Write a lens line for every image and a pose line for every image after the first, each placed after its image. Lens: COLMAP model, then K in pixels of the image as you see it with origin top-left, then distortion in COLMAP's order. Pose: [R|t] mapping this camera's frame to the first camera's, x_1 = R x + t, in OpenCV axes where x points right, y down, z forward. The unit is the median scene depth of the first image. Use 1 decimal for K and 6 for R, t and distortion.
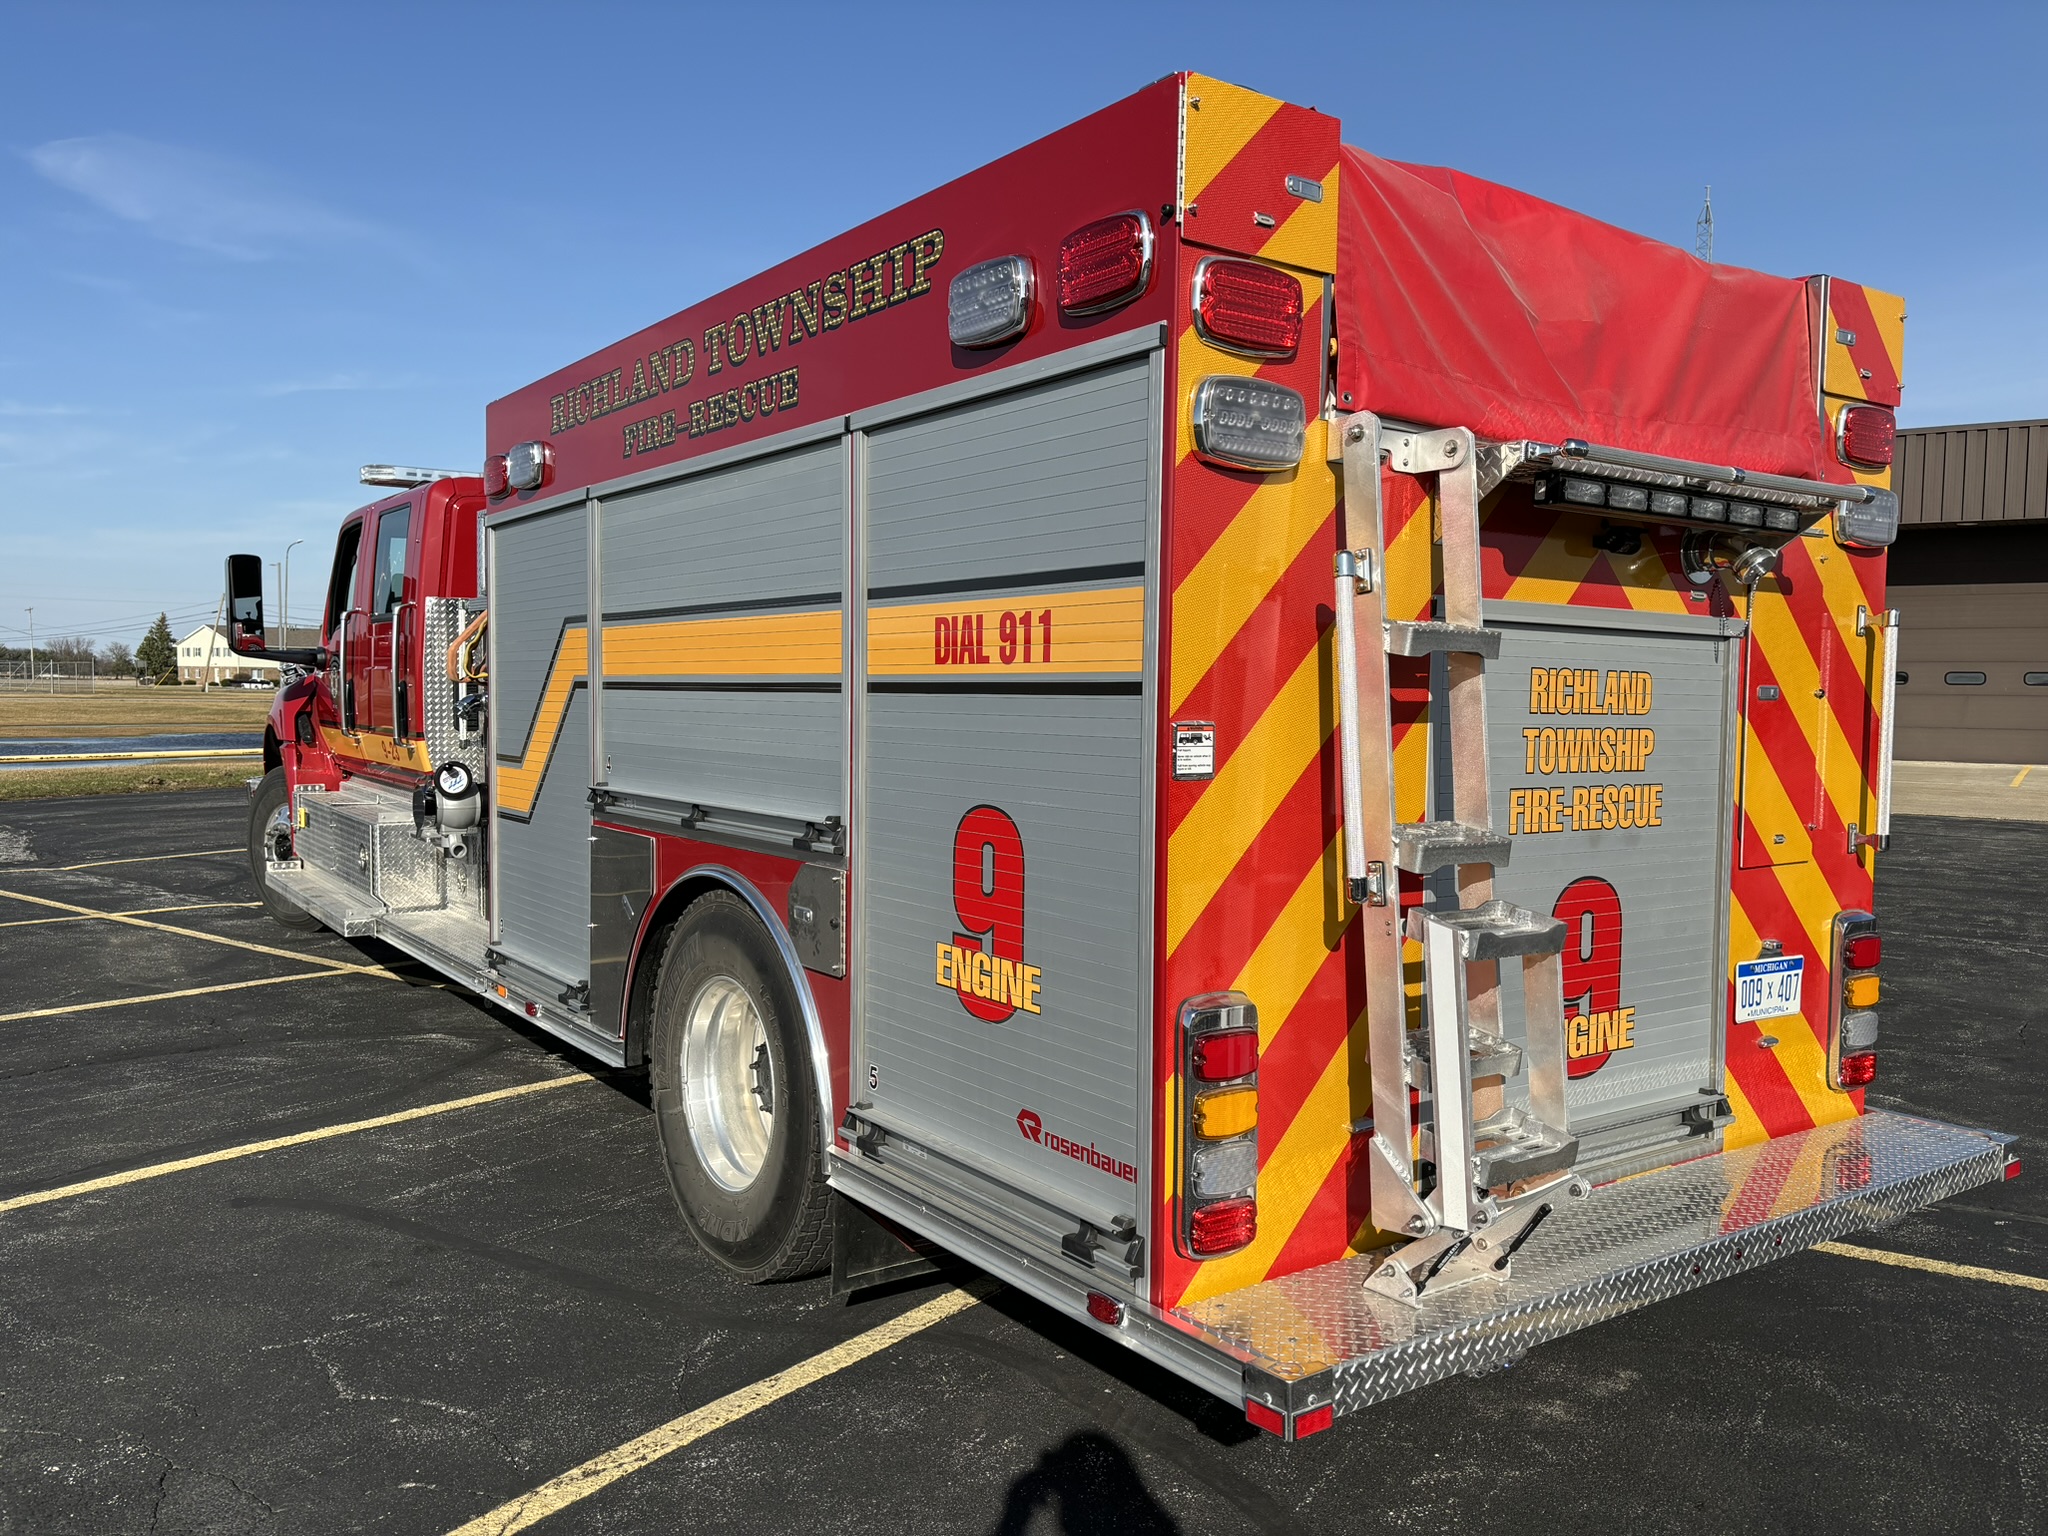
lens RADIAL K [[1549.2, 0, 1031.2], [0, 1549.2, 781.0], [0, 0, 1]] dist [0.026987, -0.009165]
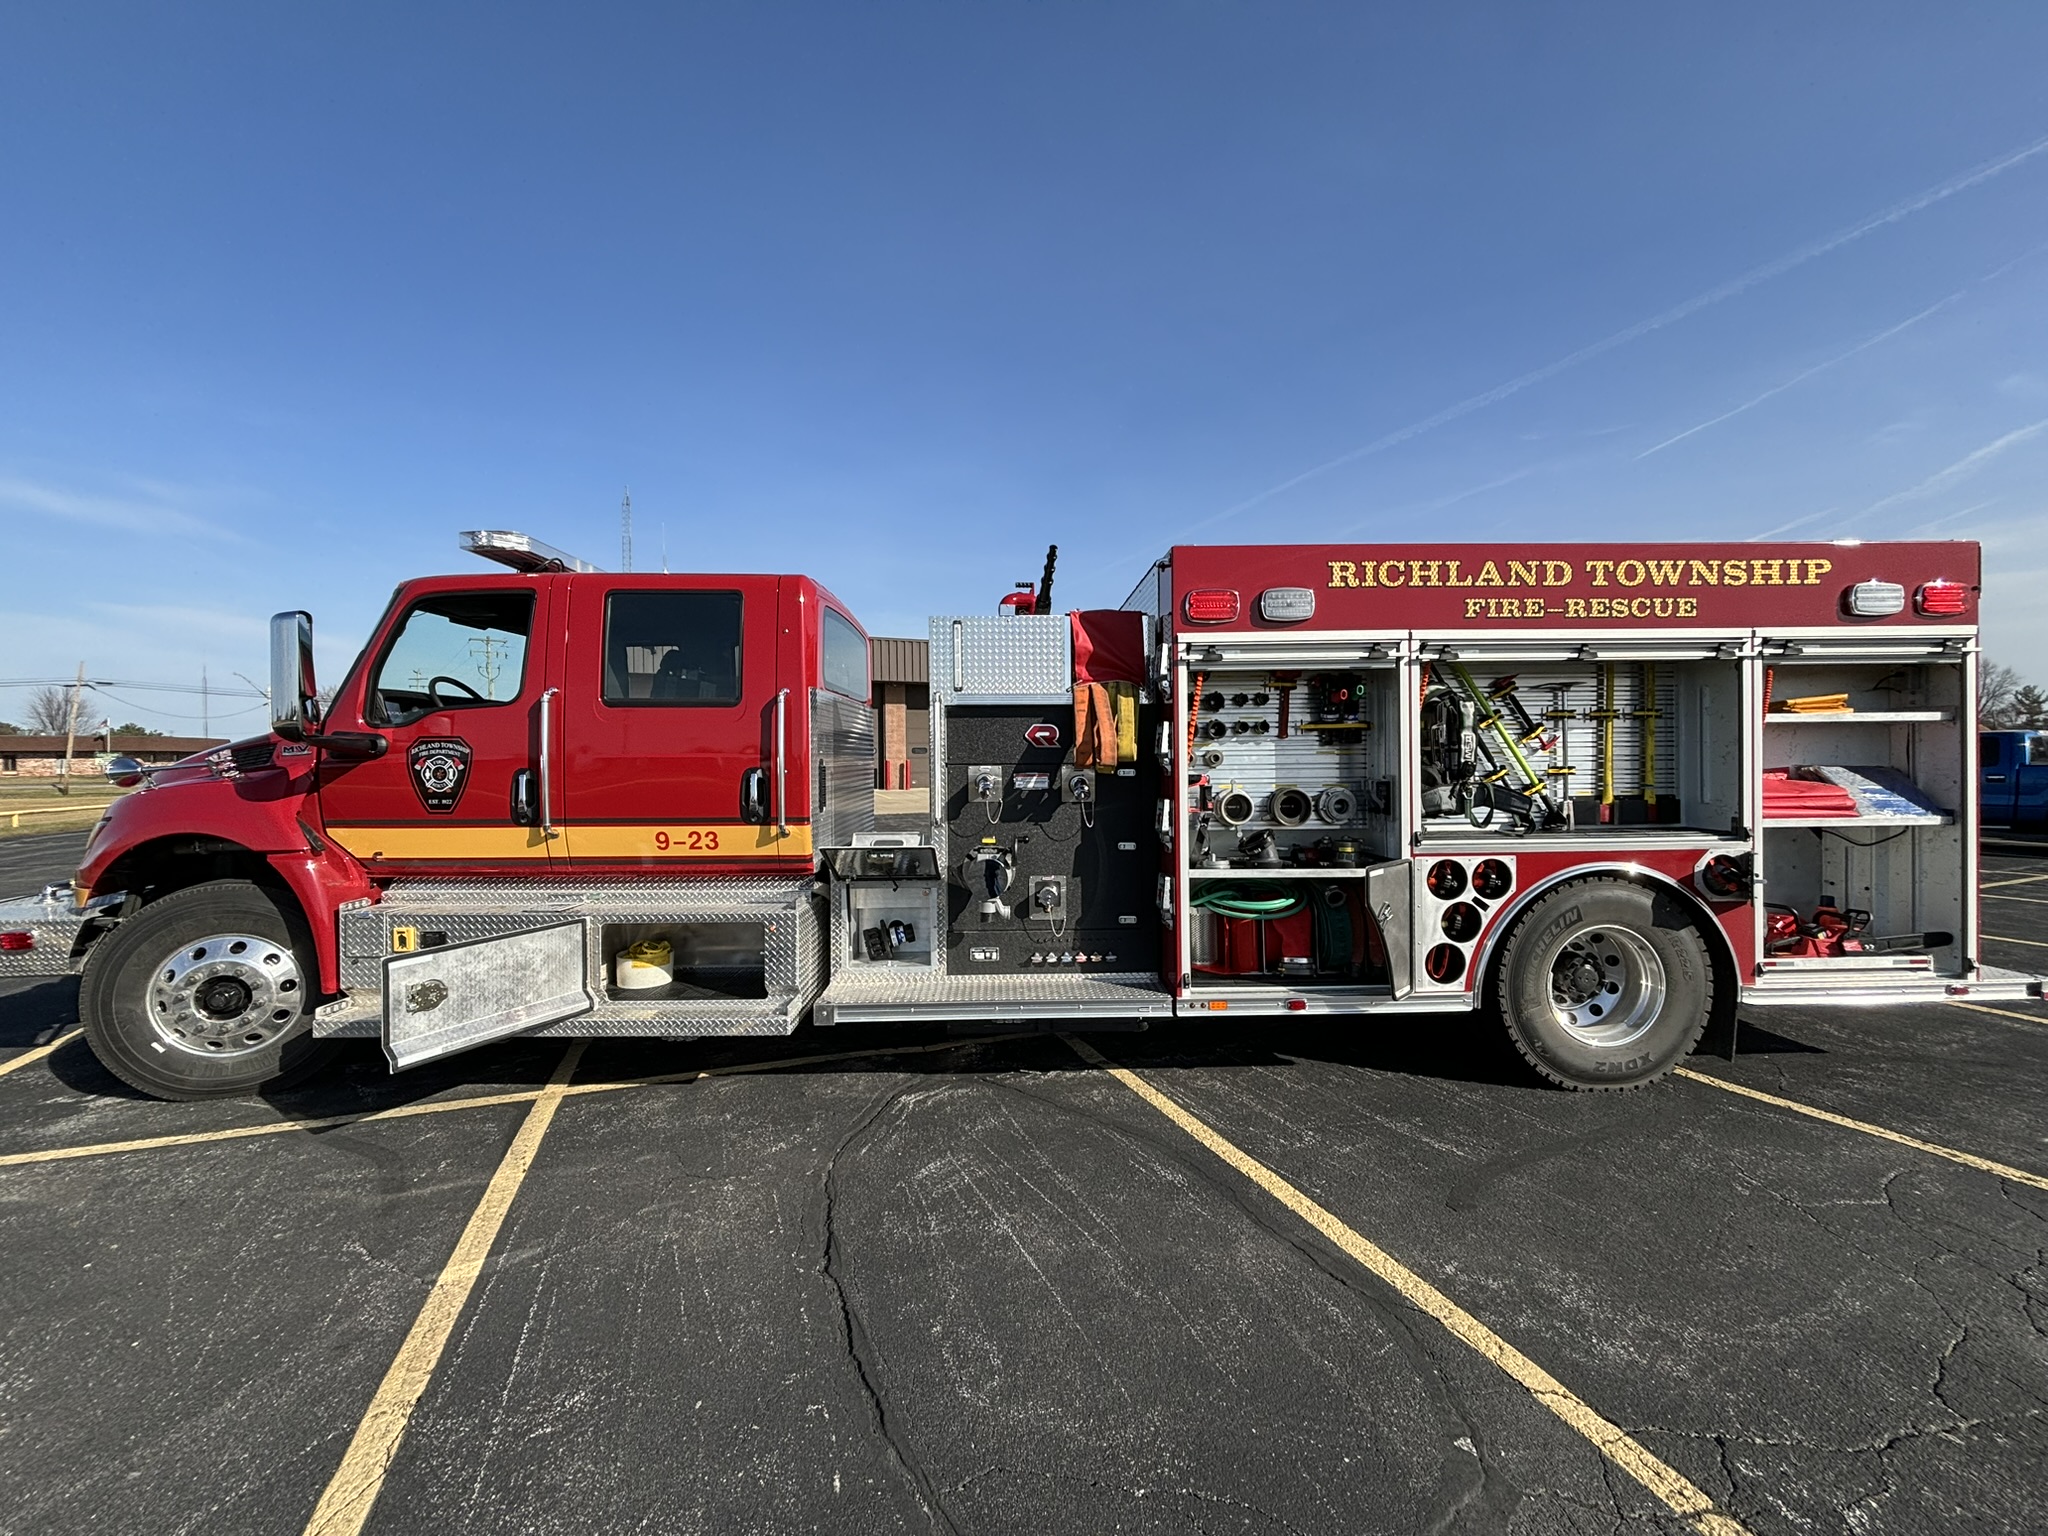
lens RADIAL K [[815.8, 0, 1018.6], [0, 815.8, 766.3], [0, 0, 1]] dist [-0.000990, -0.000714]
pose [[0.565199, -0.022271, 0.824654, -1.519944], [0.064837, 0.997743, -0.017492, -0.092868], [-0.822403, 0.063354, 0.565367, 1.153773]]
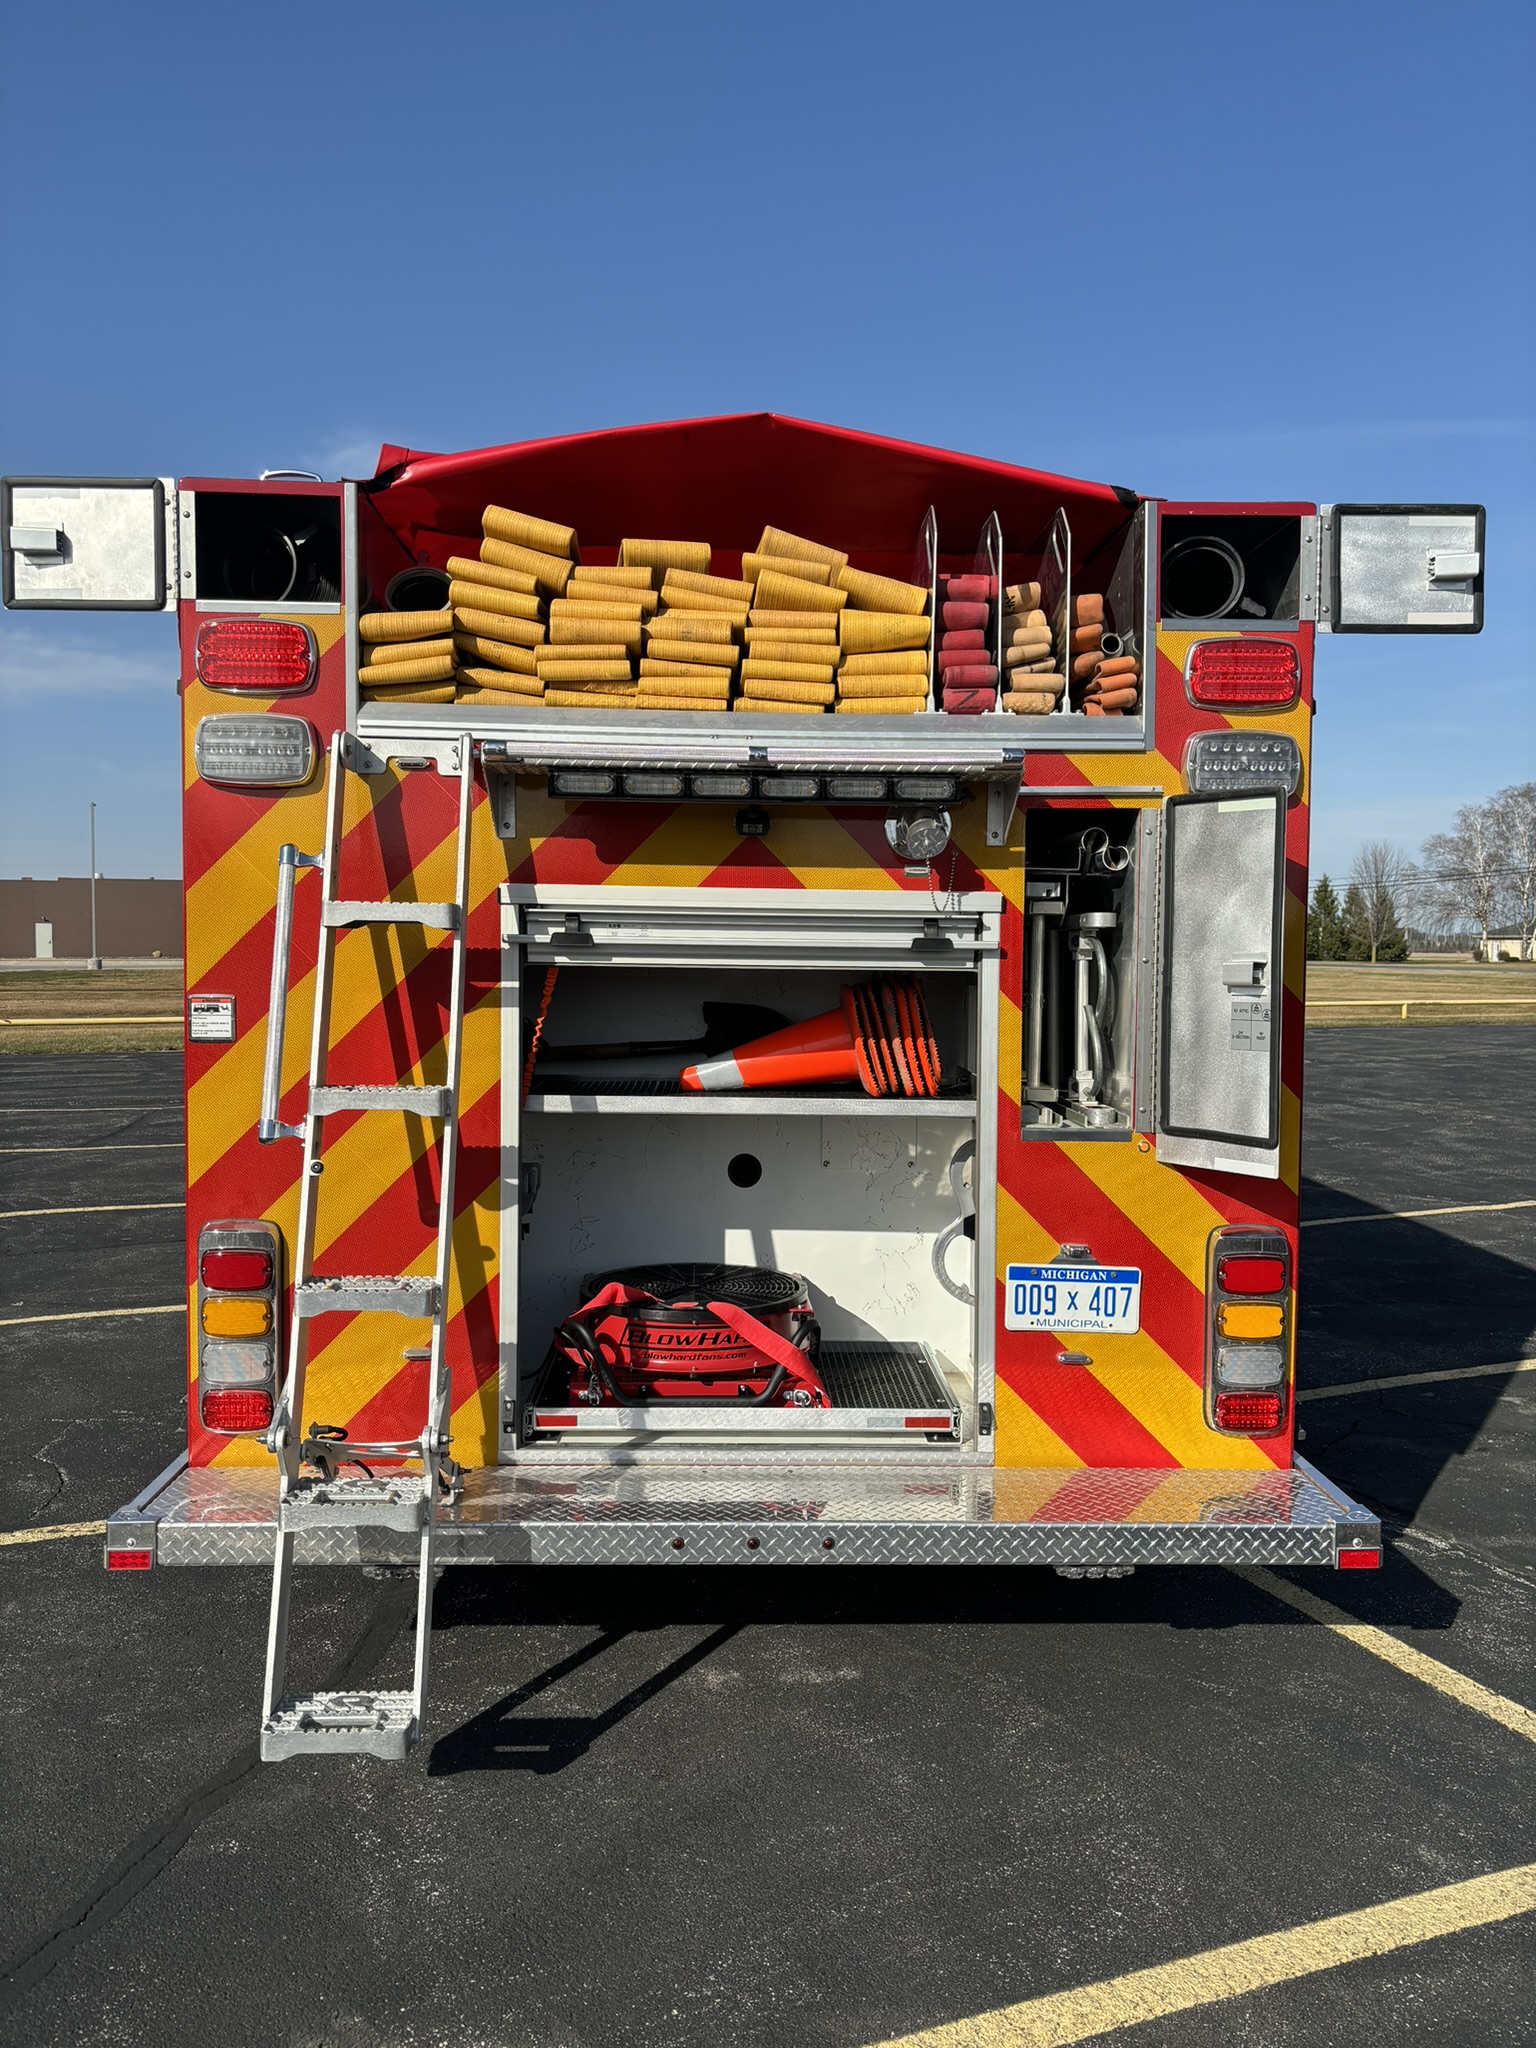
lens RADIAL K [[1549.2, 0, 768.7], [0, 1549.2, 1022.1], [0, 0, 1]] dist [0.026987, -0.009165]
pose [[0.835349, 0.023979, -0.549197, 0.867464], [-0.030907, 0.999517, -0.003369, -0.019838], [0.548850, 0.019788, 0.835686, 0.156882]]
